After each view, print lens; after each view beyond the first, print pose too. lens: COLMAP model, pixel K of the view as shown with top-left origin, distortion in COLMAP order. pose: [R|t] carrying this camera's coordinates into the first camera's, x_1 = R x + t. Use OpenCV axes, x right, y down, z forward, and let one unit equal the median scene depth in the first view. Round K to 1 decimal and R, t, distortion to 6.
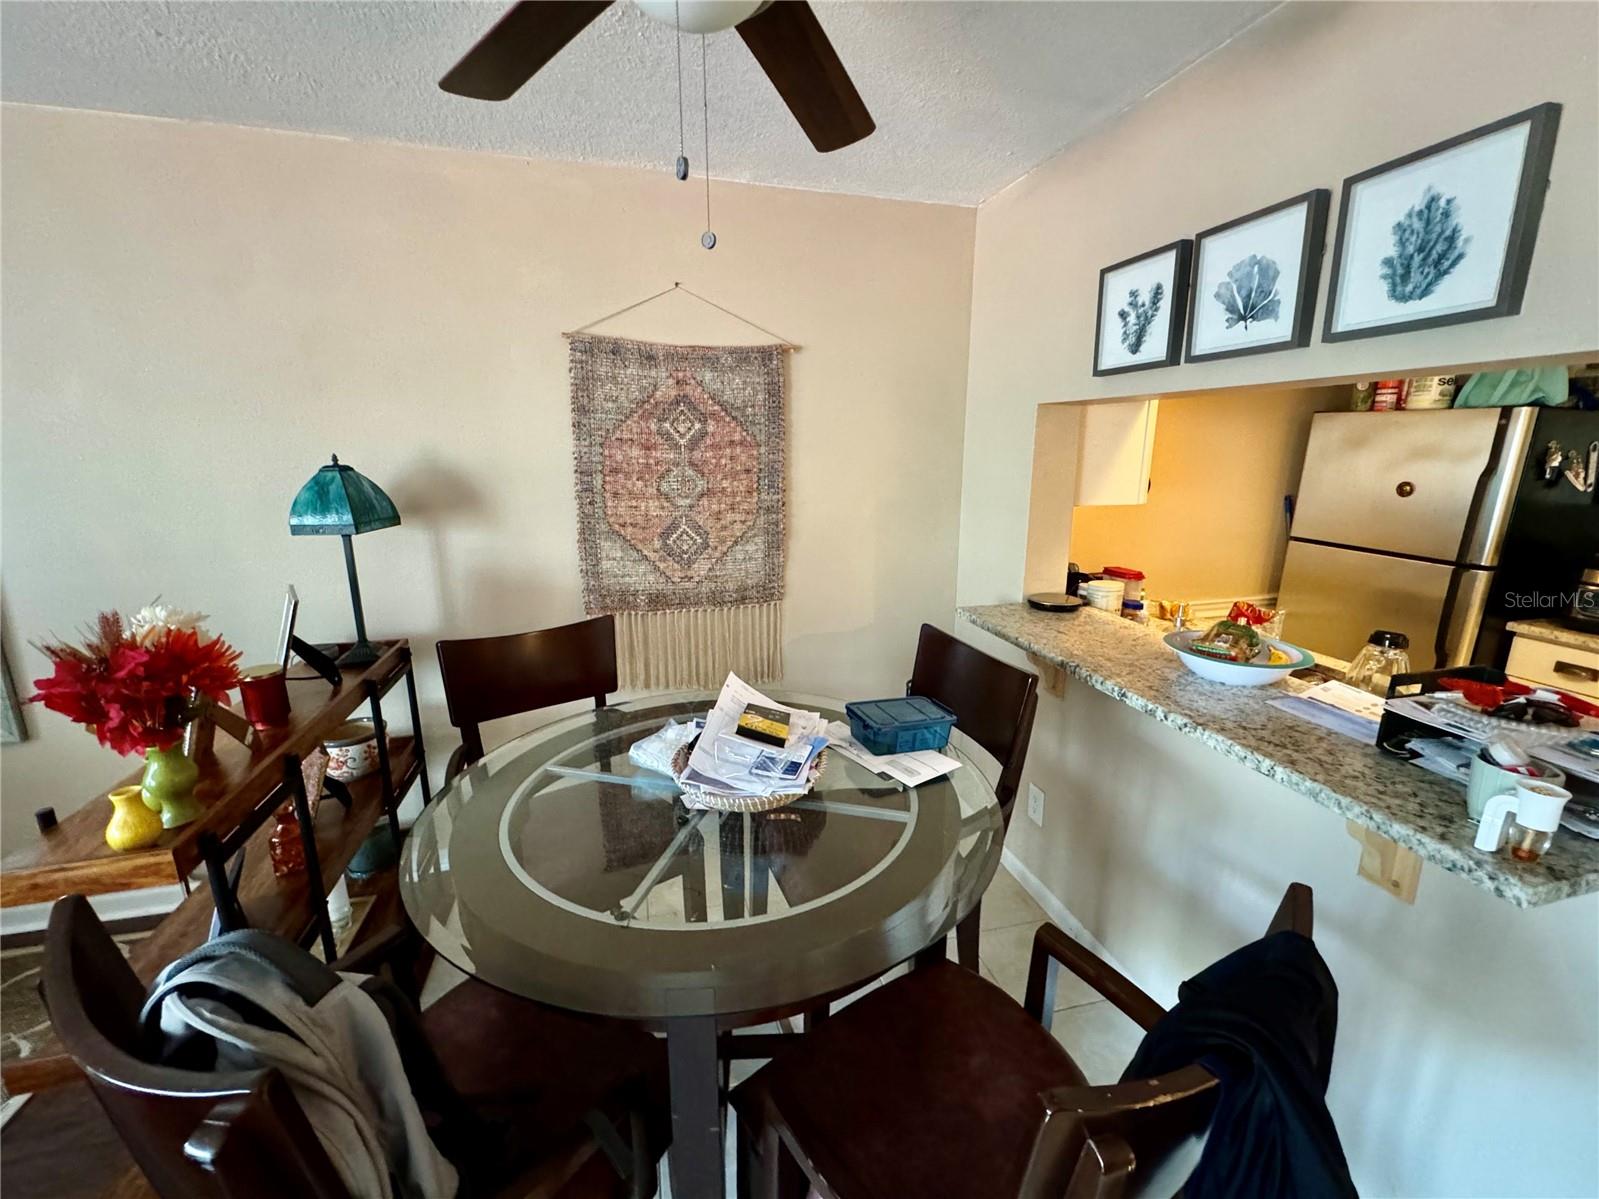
lens RADIAL K [[659.9, 0, 798.9], [0, 659.9, 596.9], [0, 0, 1]] dist [-0.006692, 0.000508]
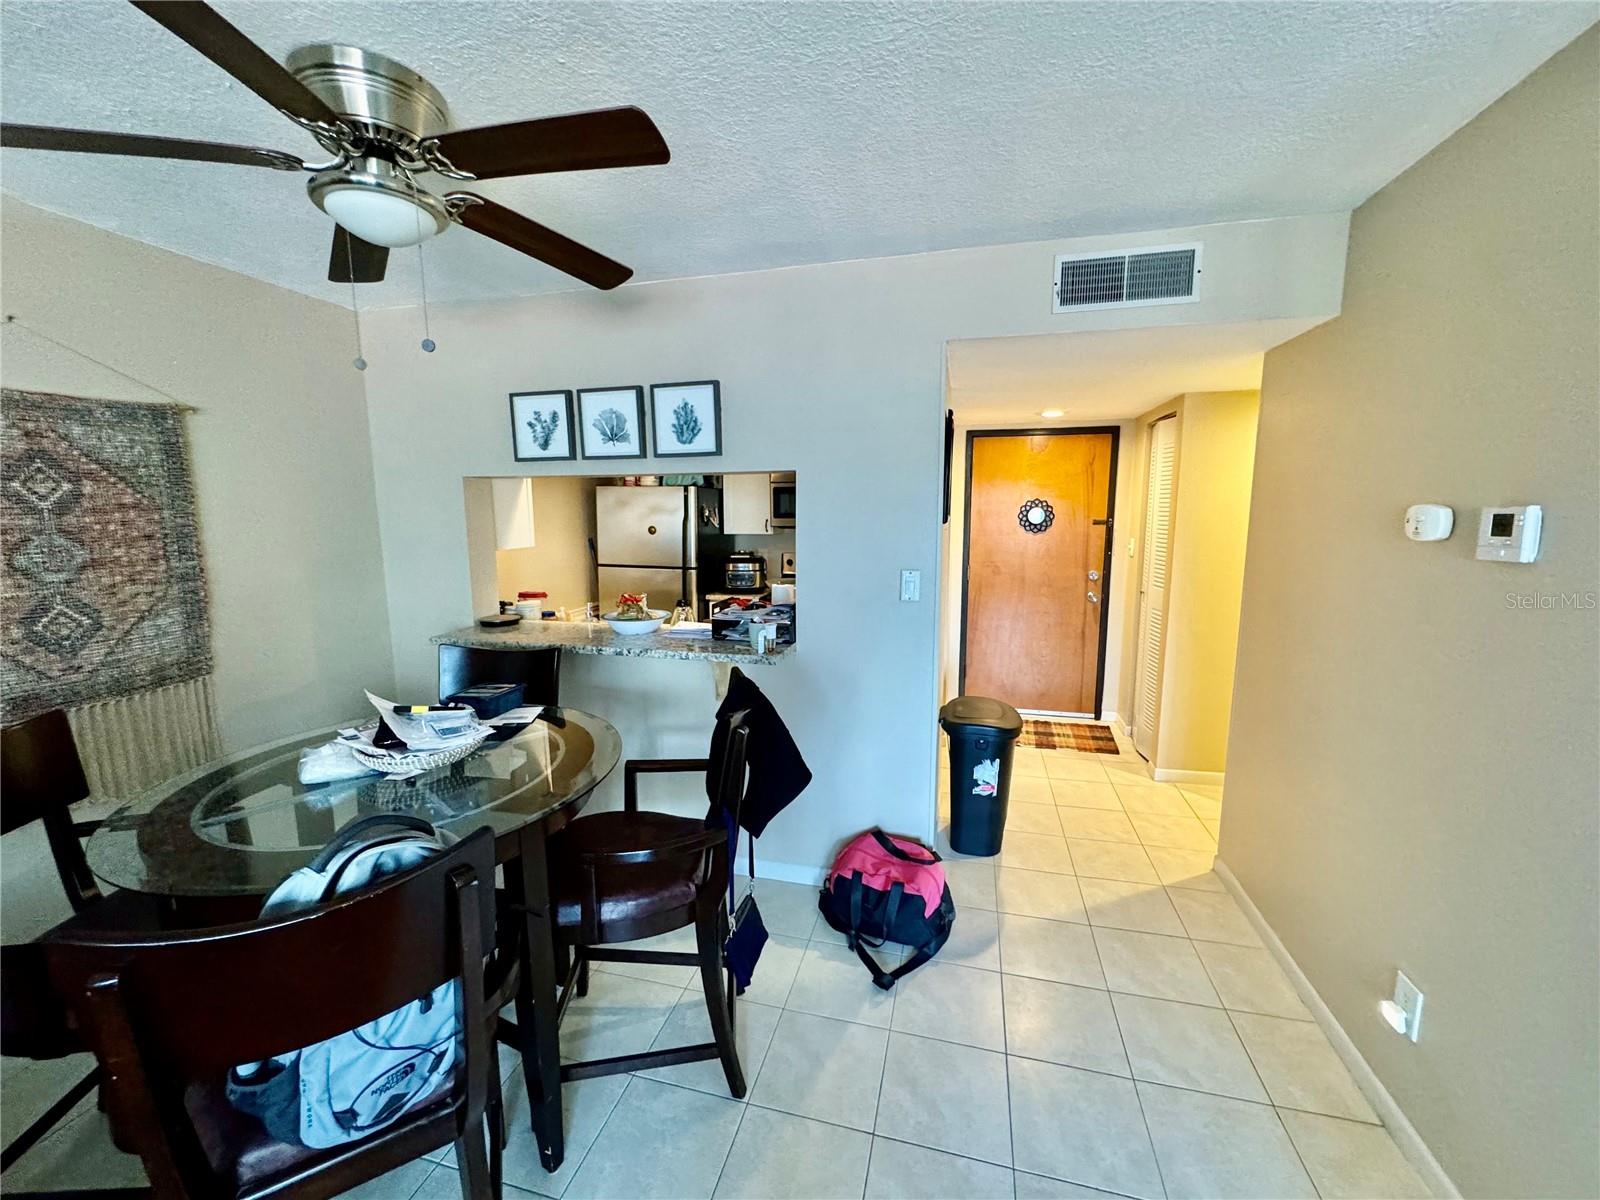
lens RADIAL K [[637.9, 0, 800.8], [0, 637.9, 597.3], [0, 0, 1]] dist [-0.002026, 0.000720]
pose [[0.486179, -0.127396, 0.864523, -0.421144], [0.200737, 0.979142, 0.031399, 0.042542], [-0.850491, 0.158276, 0.501612, -0.185696]]
